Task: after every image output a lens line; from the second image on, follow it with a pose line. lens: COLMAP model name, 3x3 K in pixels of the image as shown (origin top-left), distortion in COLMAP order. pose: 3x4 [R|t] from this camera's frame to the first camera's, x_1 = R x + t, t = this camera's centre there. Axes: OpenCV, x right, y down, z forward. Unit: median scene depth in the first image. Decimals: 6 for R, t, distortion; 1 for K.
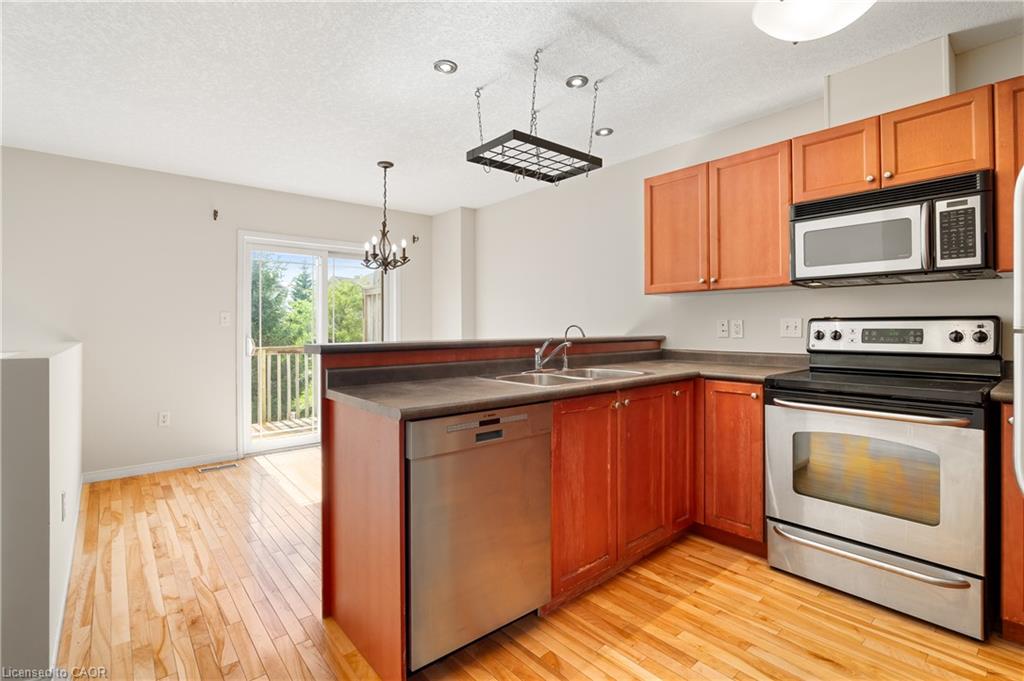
lens RADIAL K [[482.1, 0, 524.3], [0, 482.1, 322.2], [0, 0, 1]] dist [-0.017134, 0.000280]
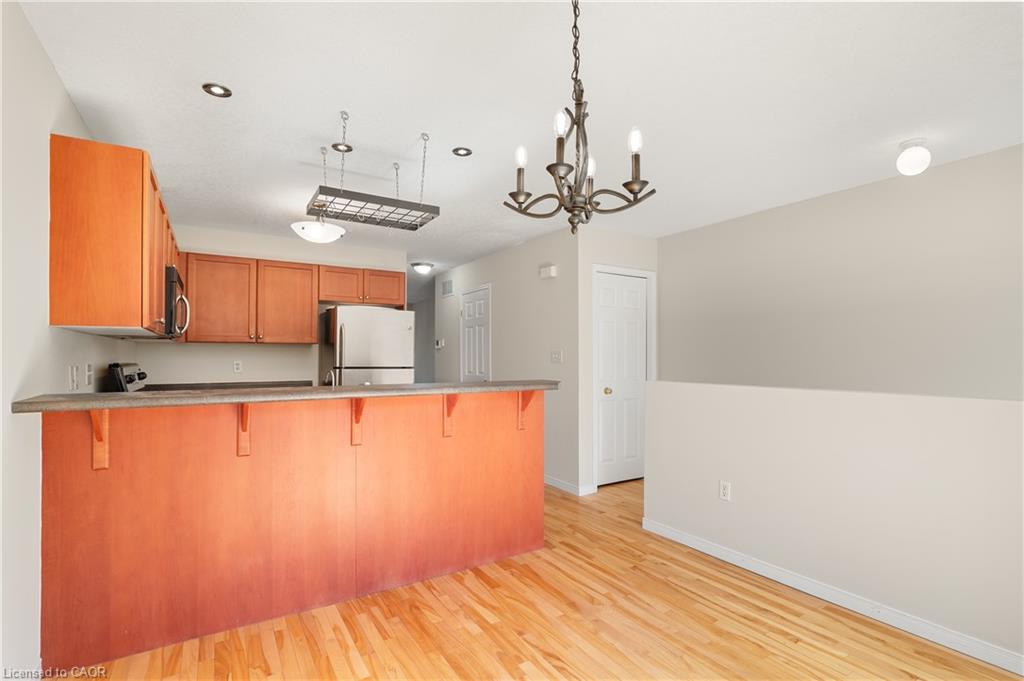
lens RADIAL K [[474.8, 0, 514.3], [0, 474.8, 346.2], [0, 0, 1]] dist [-0.009214, 0.000503]
pose [[-0.989695, 0.004998, 0.143105, -0.350808], [0.000560, 0.999518, -0.031037, -0.015105], [-0.143191, -0.030637, -0.989221, 1.671342]]
